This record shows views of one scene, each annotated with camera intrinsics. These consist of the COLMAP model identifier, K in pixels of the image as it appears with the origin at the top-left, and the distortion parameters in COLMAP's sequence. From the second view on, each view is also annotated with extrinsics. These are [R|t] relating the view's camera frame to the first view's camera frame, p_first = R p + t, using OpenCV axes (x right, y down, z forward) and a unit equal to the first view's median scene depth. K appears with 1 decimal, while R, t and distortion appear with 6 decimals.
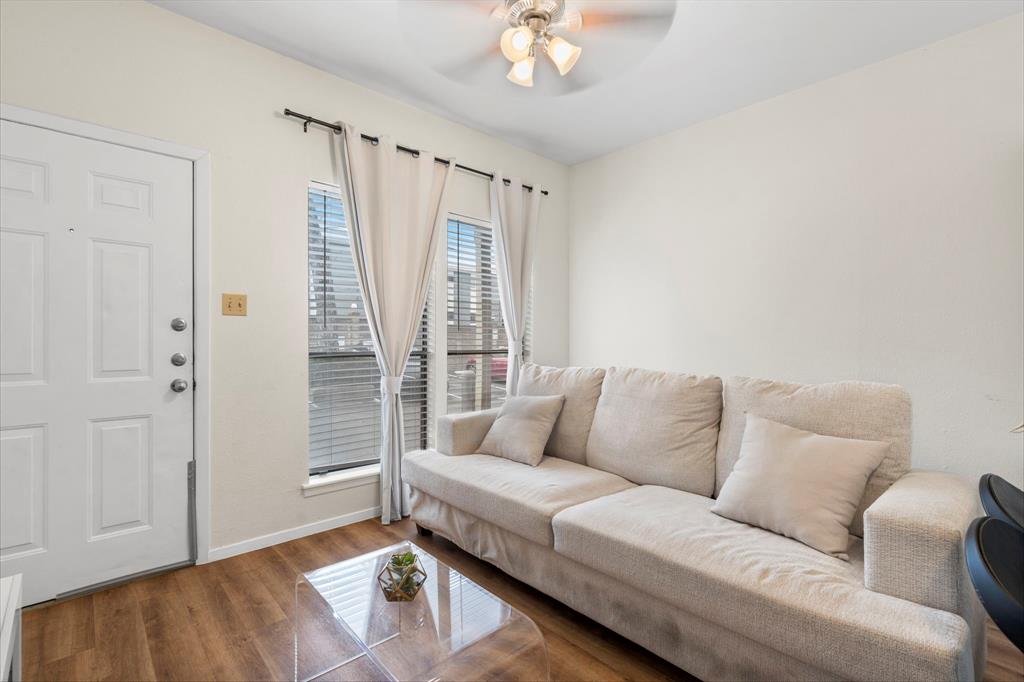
lens RADIAL K [[474.3, 0, 512.0], [0, 474.3, 341.0], [0, 0, 1]] dist [0.000550, 0.000153]
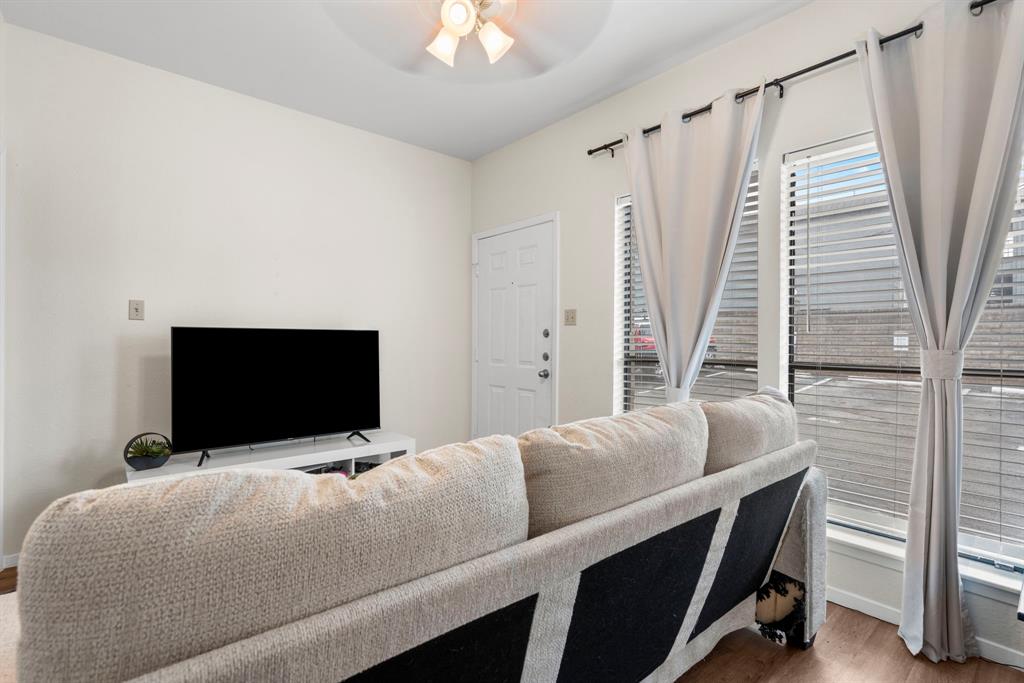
lens RADIAL K [[474.3, 0, 512.0], [0, 474.3, 341.5], [0, 0, 1]] dist [0.000550, 0.000153]
pose [[-0.047204, -0.000947, -0.998885, 0.795714], [-0.016418, 0.999865, -0.000172, -0.005269], [0.998750, 0.016392, -0.047213, 0.955029]]
